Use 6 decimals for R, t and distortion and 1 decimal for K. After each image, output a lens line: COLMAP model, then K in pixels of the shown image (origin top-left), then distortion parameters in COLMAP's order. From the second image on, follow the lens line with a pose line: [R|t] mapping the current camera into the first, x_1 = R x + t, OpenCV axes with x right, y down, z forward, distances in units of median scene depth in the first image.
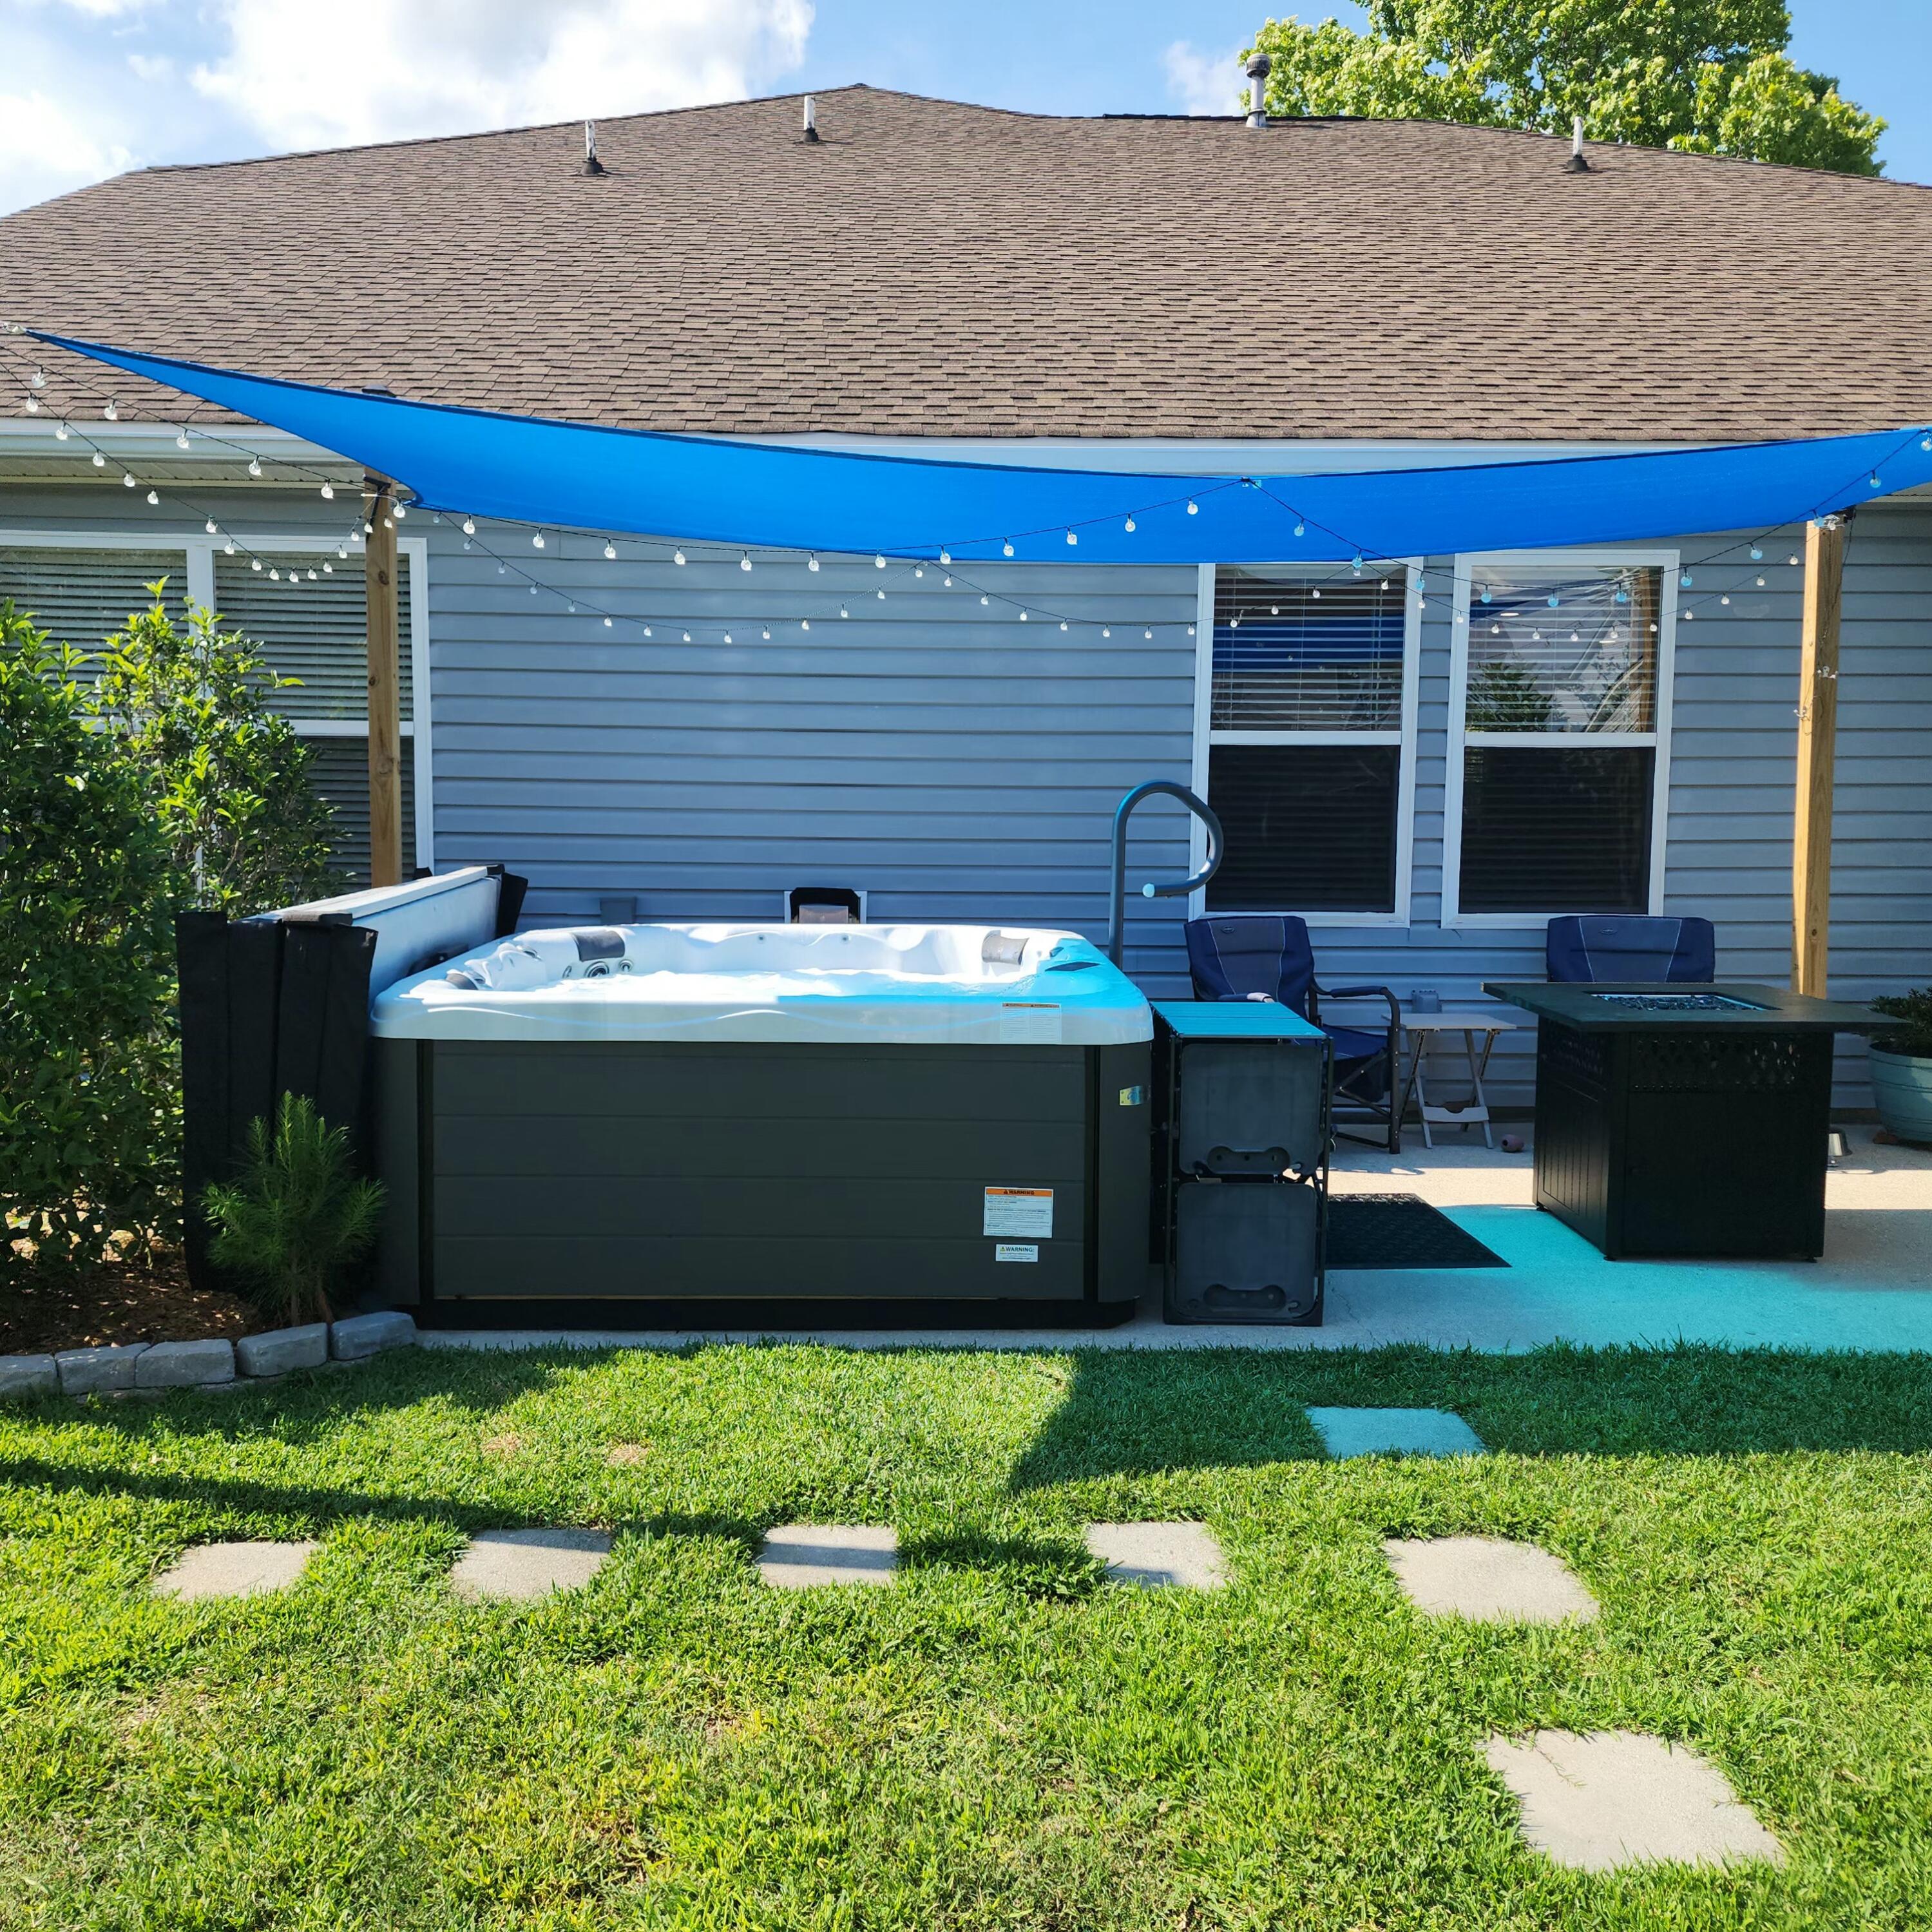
lens RADIAL K [[1716.2, 0, 956.3], [0, 1716.2, 961.2], [0, 0, 1]] dist [0.146914, -0.245787]
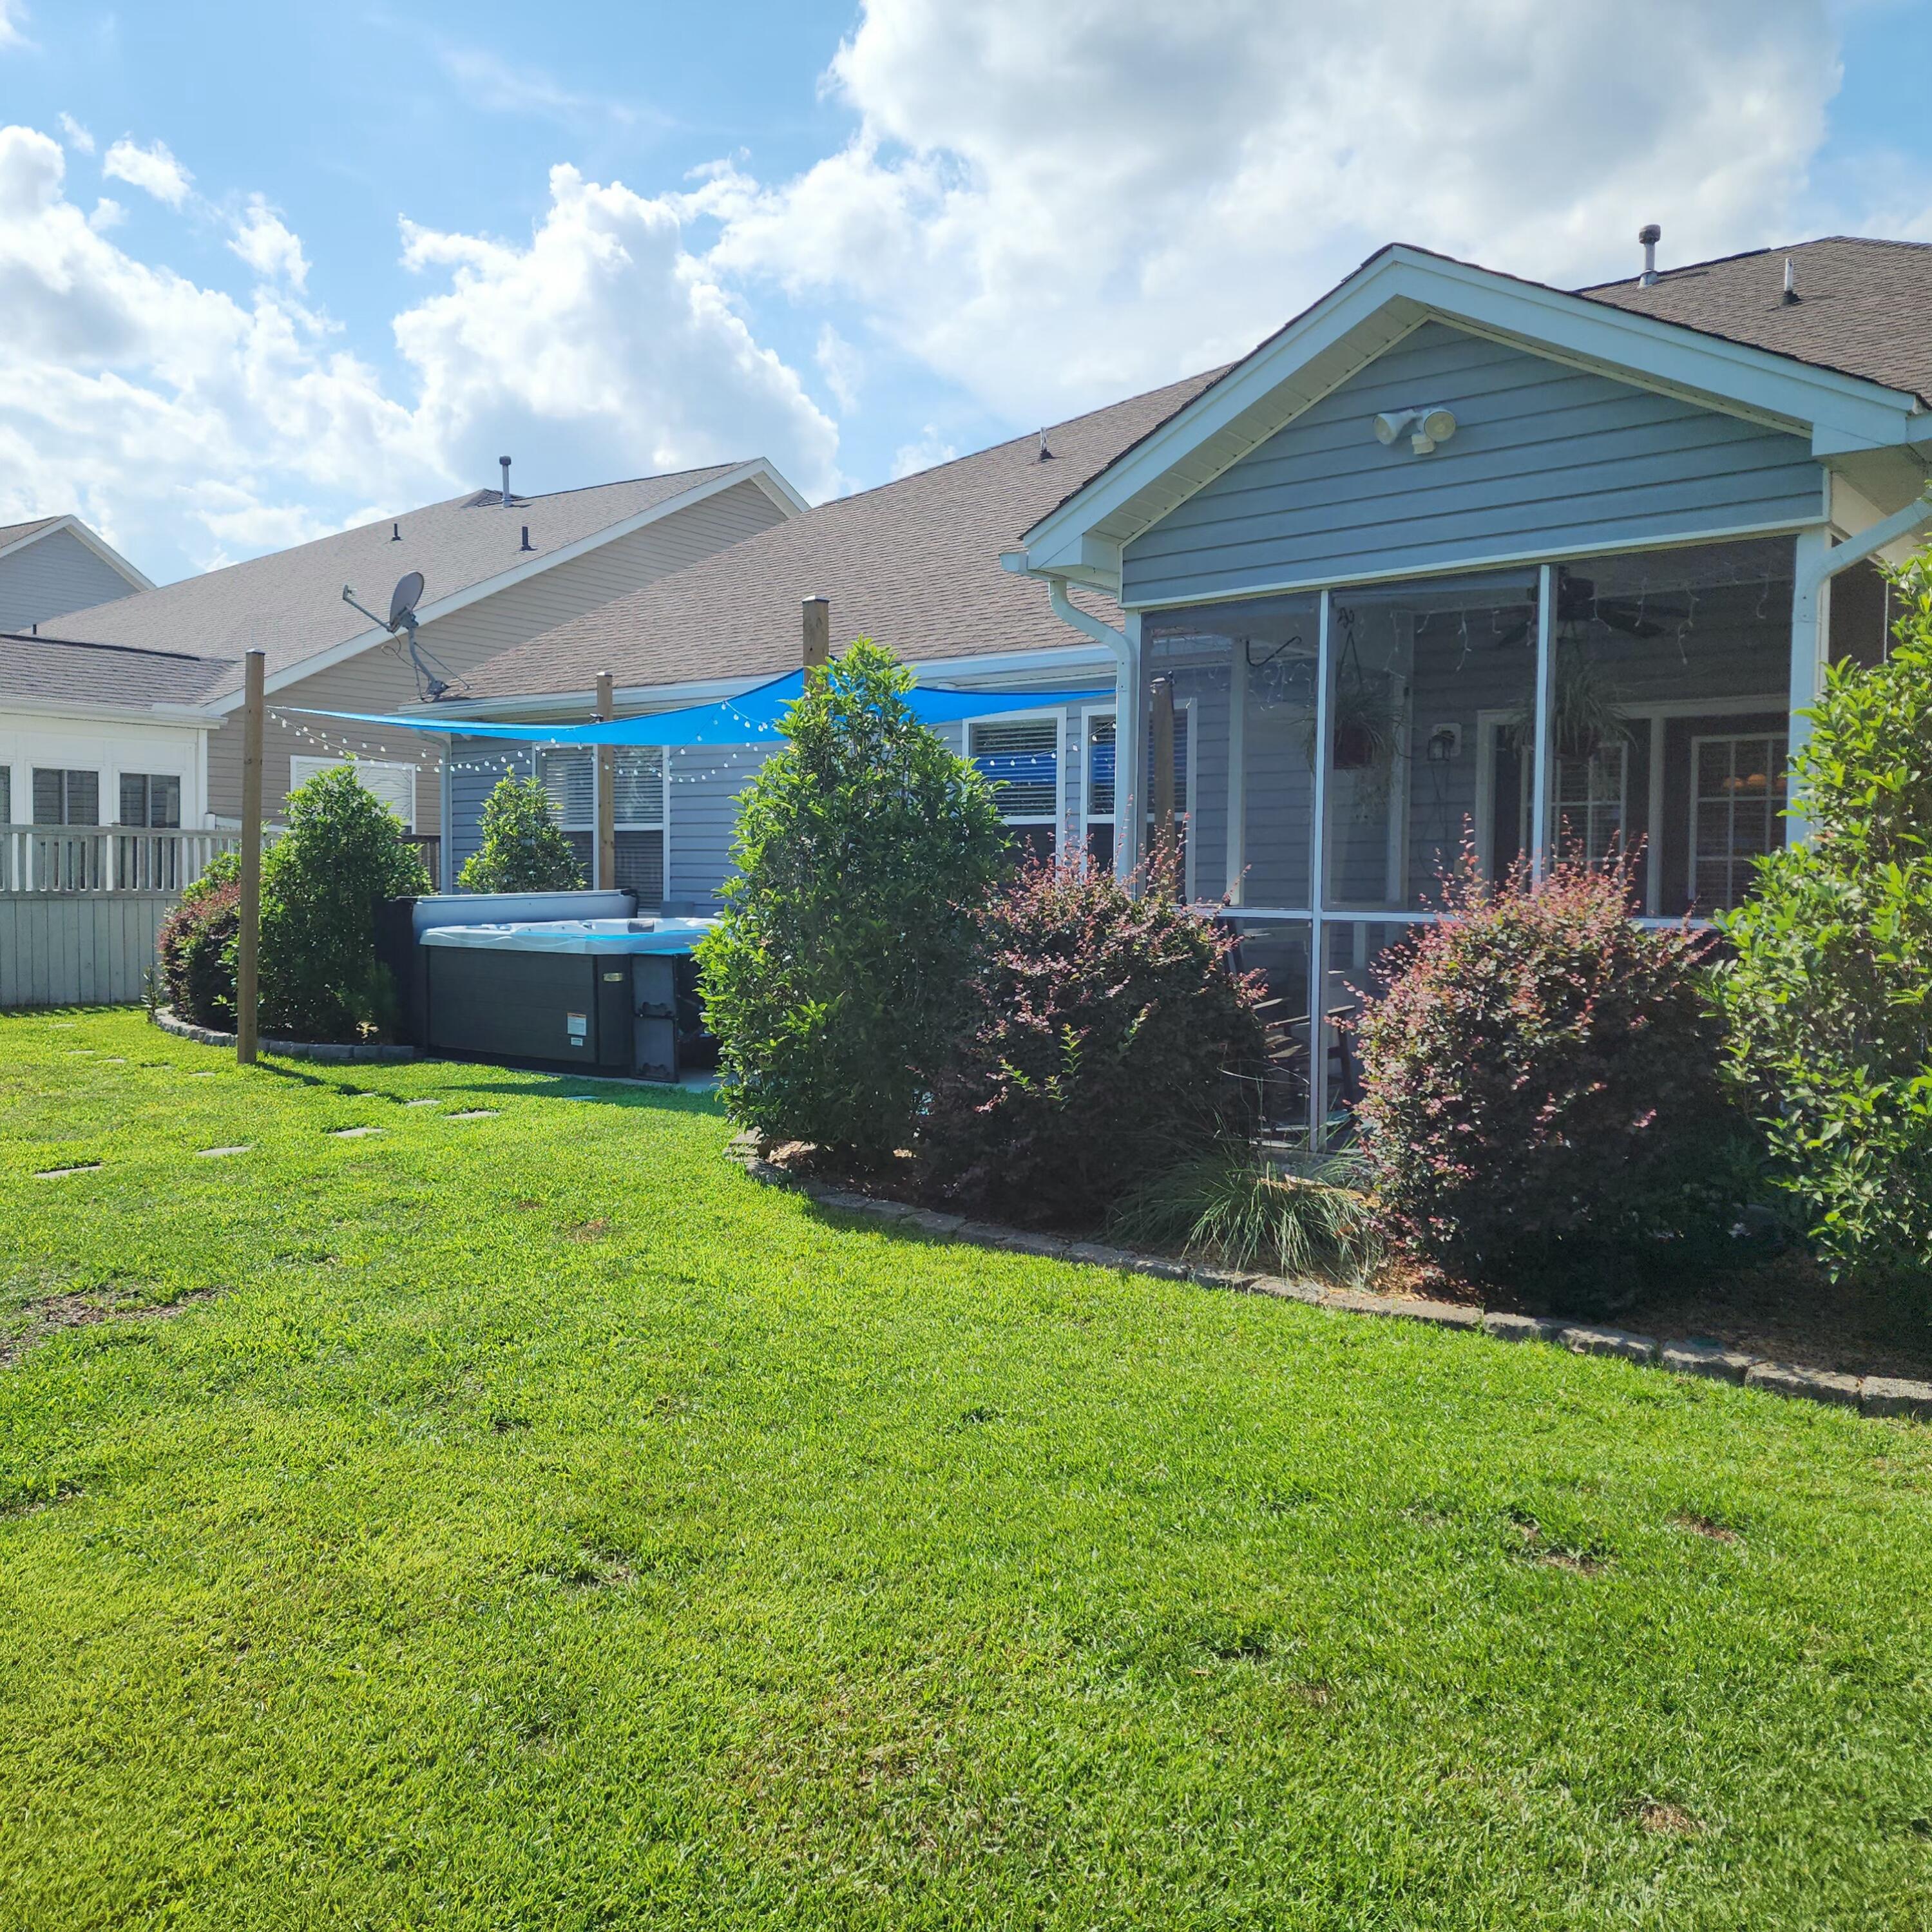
lens RADIAL K [[1722.3, 0, 959.5], [0, 1722.3, 937.2], [0, 0, 1]] dist [0.119038, -0.148837]
pose [[0.769341, 0.022051, -0.638457, 1.249890], [-0.059419, 0.997542, -0.037146, 0.051936], [0.636069, 0.066514, 0.768760, -0.332326]]
